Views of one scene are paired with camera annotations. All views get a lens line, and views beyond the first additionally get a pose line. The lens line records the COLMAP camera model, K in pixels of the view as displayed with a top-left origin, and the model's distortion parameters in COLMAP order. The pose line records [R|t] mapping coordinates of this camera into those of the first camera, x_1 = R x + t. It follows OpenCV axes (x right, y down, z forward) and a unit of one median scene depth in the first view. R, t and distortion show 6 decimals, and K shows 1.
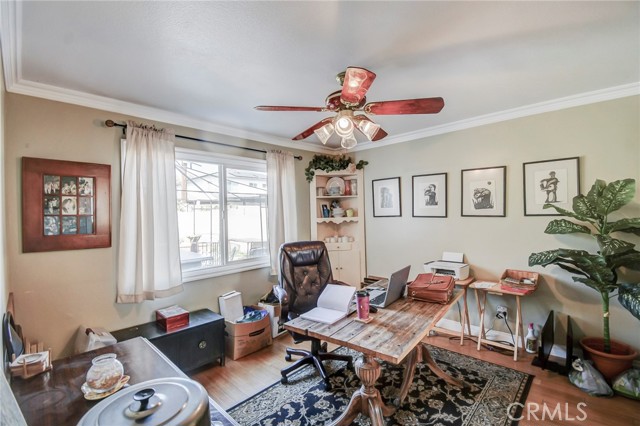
lens RADIAL K [[284.5, 0, 320.0], [0, 284.5, 213.0], [0, 0, 1]] dist [0.001428, -0.015978]
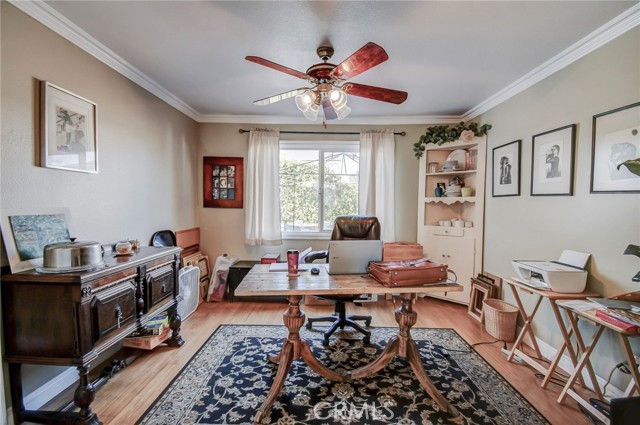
lens RADIAL K [[284.6, 0, 316.9], [0, 284.6, 211.9], [0, 0, 1]] dist [0.000750, -0.015323]
pose [[0.670352, 0.051643, -0.740244, 0.555913], [-0.025341, 0.998587, 0.046718, 0.039247], [0.741610, -0.012559, 0.670713, 0.168880]]
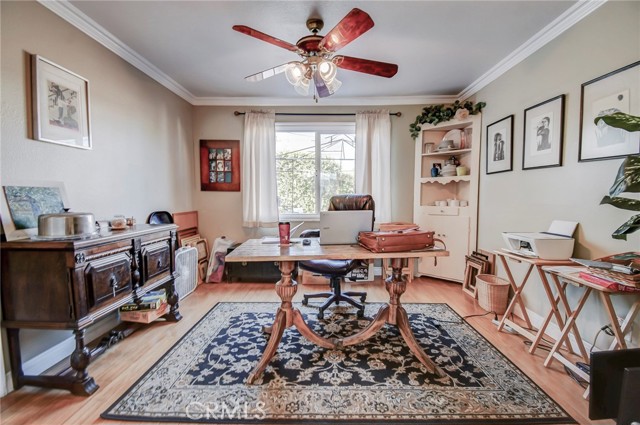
lens RADIAL K [[284.5, 0, 320.0], [0, 284.5, 212.5], [0, 0, 1]] dist [0.000842, -0.015926]
pose [[0.670655, 0.064605, -0.738951, 0.582679], [-0.014314, 0.997142, 0.074186, 0.084308], [0.741632, -0.039176, 0.669662, 0.182047]]
